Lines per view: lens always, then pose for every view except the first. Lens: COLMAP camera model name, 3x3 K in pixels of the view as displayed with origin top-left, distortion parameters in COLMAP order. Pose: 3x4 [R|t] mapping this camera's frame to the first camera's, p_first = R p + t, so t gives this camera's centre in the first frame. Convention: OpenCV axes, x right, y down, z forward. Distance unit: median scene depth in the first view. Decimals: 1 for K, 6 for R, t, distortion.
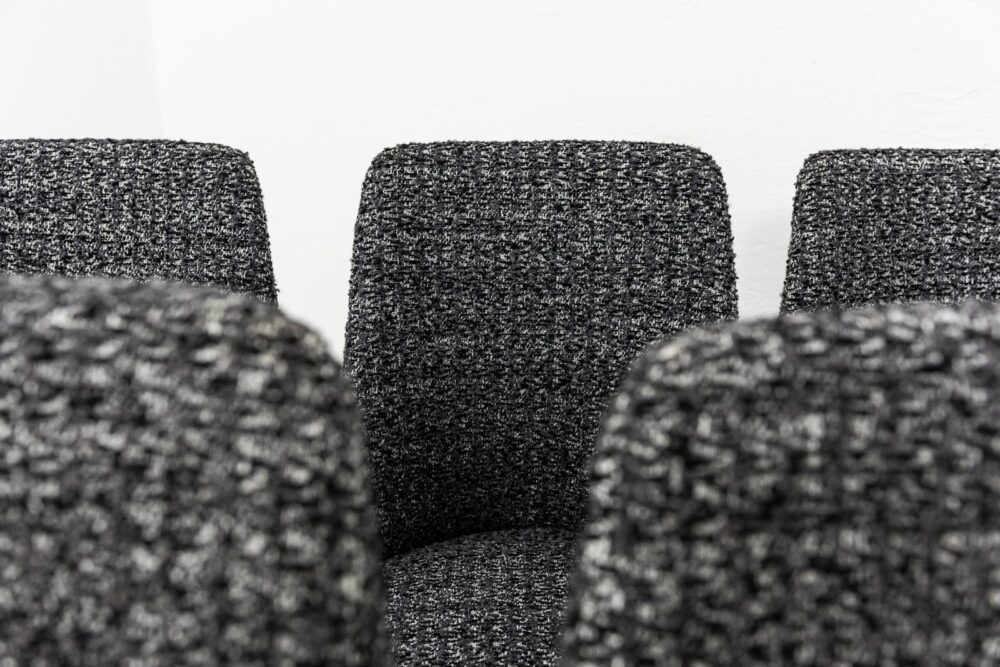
lens RADIAL K [[824.7, 0, 500.7], [0, 824.7, 330.9], [0, 0, 1]] dist [-0.011815, -0.009079]
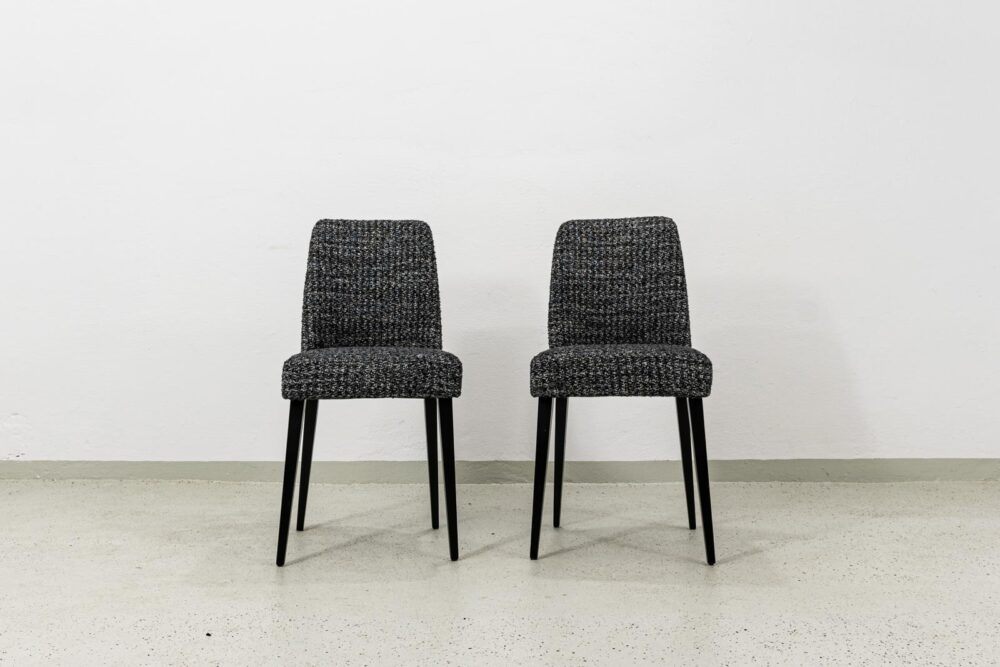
lens RADIAL K [[764.1, 0, 459.5], [0, 764.1, 329.1], [0, 0, 1]] dist [-0.021575, 0.003119]
pose [[0.992863, -0.006396, 0.119090, 0.033458], [0.044319, 0.946840, -0.318639, 1.080064], [-0.110721, 0.321643, 0.940365, -1.579008]]
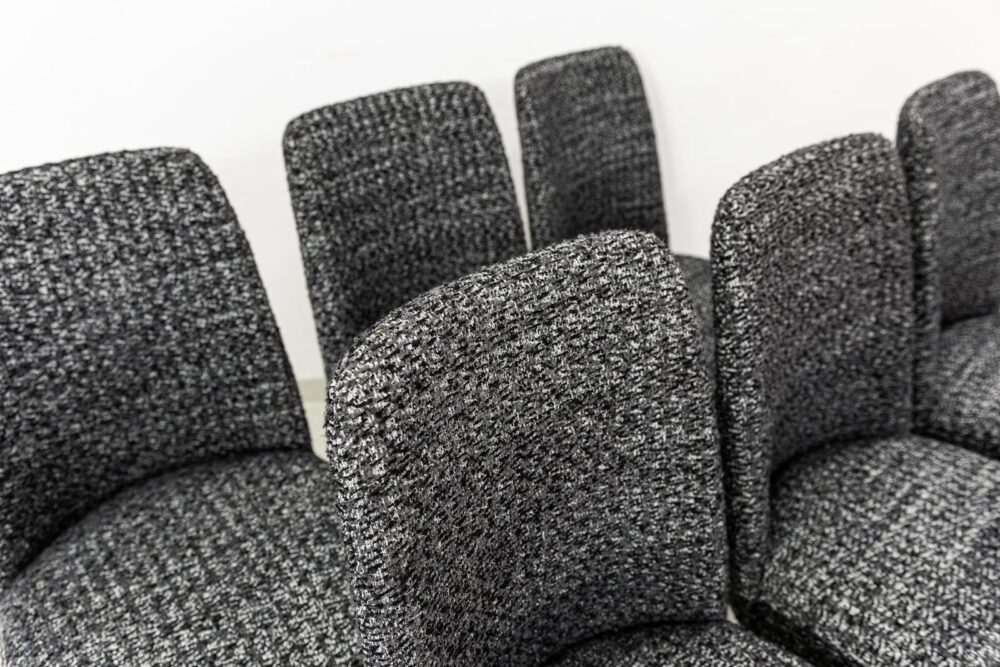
lens RADIAL K [[764.1, 0, 490.9], [0, 764.1, 335.5], [0, 0, 1]] dist [-0.021575, 0.003119]
pose [[0.739878, -0.359207, 0.568816, -0.713883], [0.233546, 0.930080, 0.283563, -0.172940], [-0.630902, -0.076957, 0.772037, -0.169902]]
